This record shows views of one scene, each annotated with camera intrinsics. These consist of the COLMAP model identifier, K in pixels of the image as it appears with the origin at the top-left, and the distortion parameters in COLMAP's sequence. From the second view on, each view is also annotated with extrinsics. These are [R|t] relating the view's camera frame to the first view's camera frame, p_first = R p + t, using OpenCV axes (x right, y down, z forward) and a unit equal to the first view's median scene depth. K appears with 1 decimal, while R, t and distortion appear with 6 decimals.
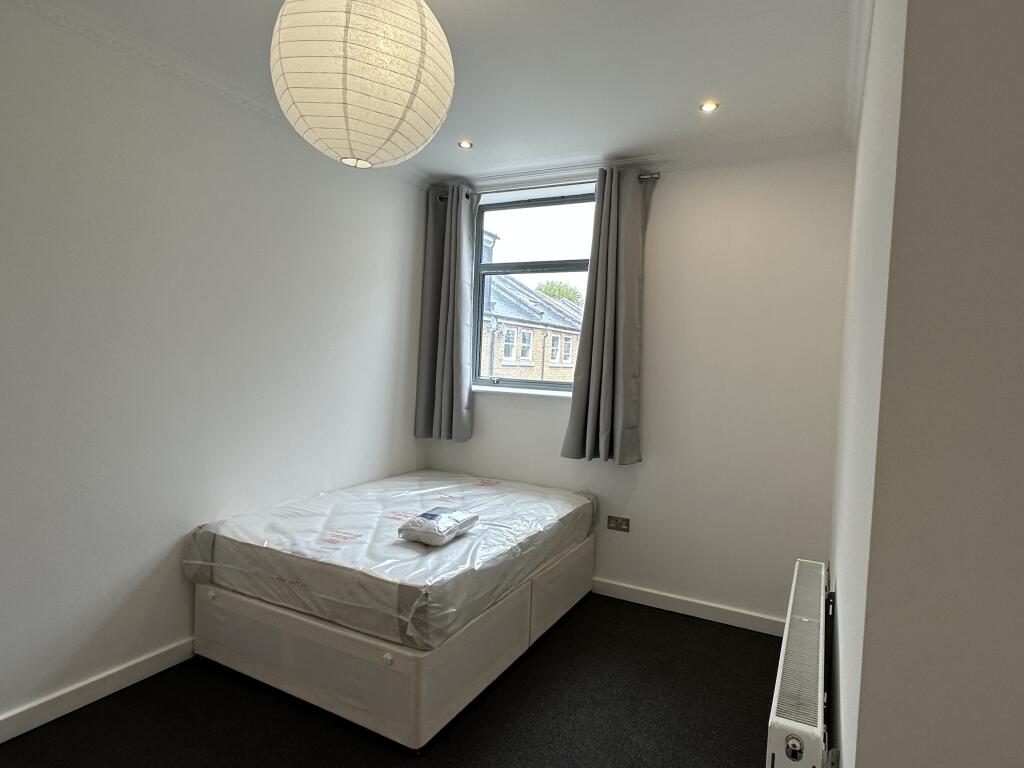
lens RADIAL K [[592.6, 0, 510.4], [0, 592.6, 387.0], [0, 0, 1]] dist [-0.001189, -0.001235]
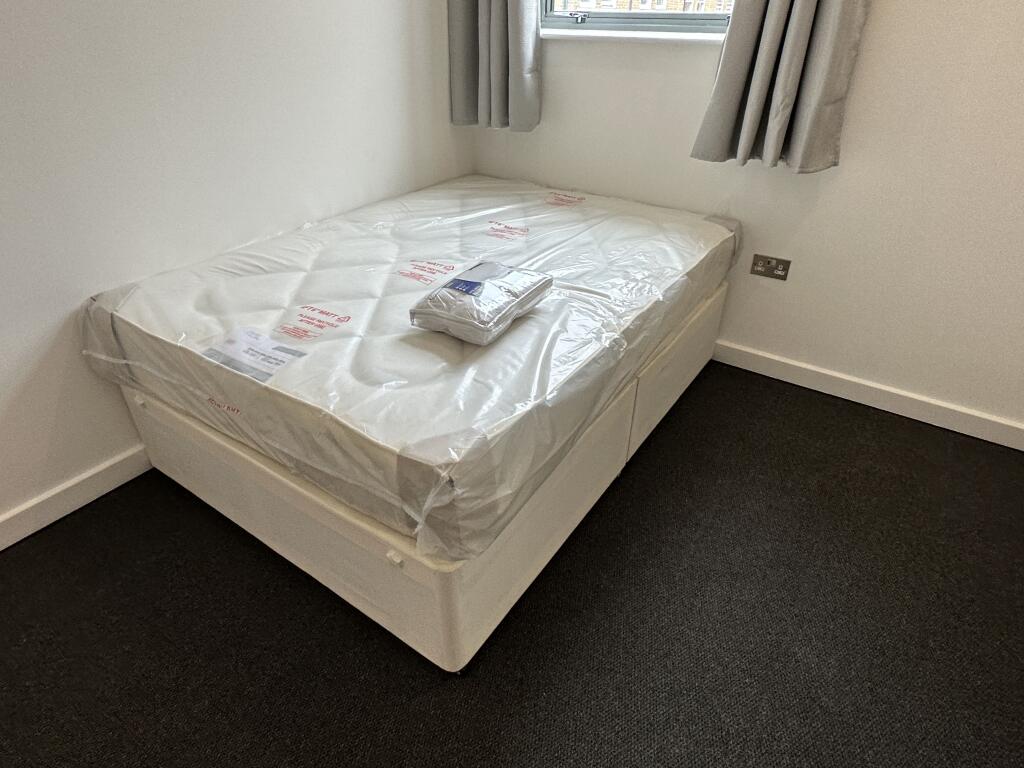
lens RADIAL K [[592.6, 0, 511.6], [0, 592.6, 381.3], [0, 0, 1]] dist [-0.001189, -0.001235]
pose [[0.993883, 0.028709, -0.106645, -0.029967], [0.027067, 0.872855, 0.487228, 0.025759], [0.107073, -0.487134, 0.866739, 0.464724]]
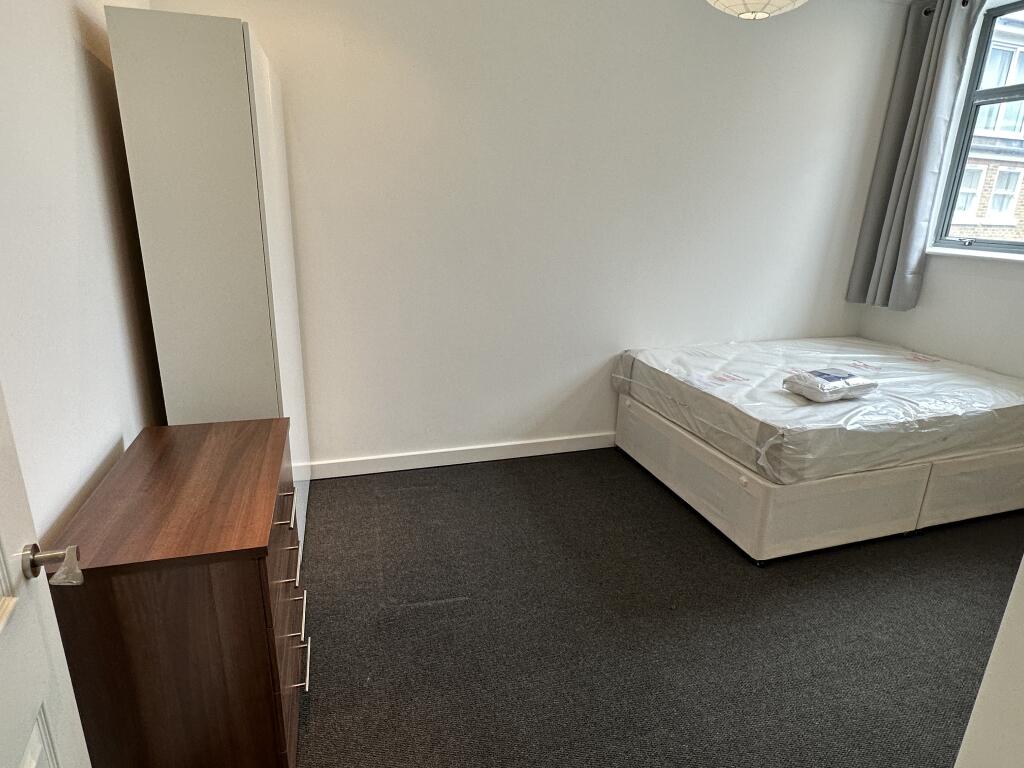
lens RADIAL K [[592.6, 0, 516.0], [0, 592.6, 384.6], [0, 0, 1]] dist [-0.001189, -0.001235]
pose [[0.727220, 0.185070, -0.660984, 0.156037], [-0.032640, 0.971200, 0.236018, 0.012590], [0.685627, -0.150063, 0.712317, -0.080045]]
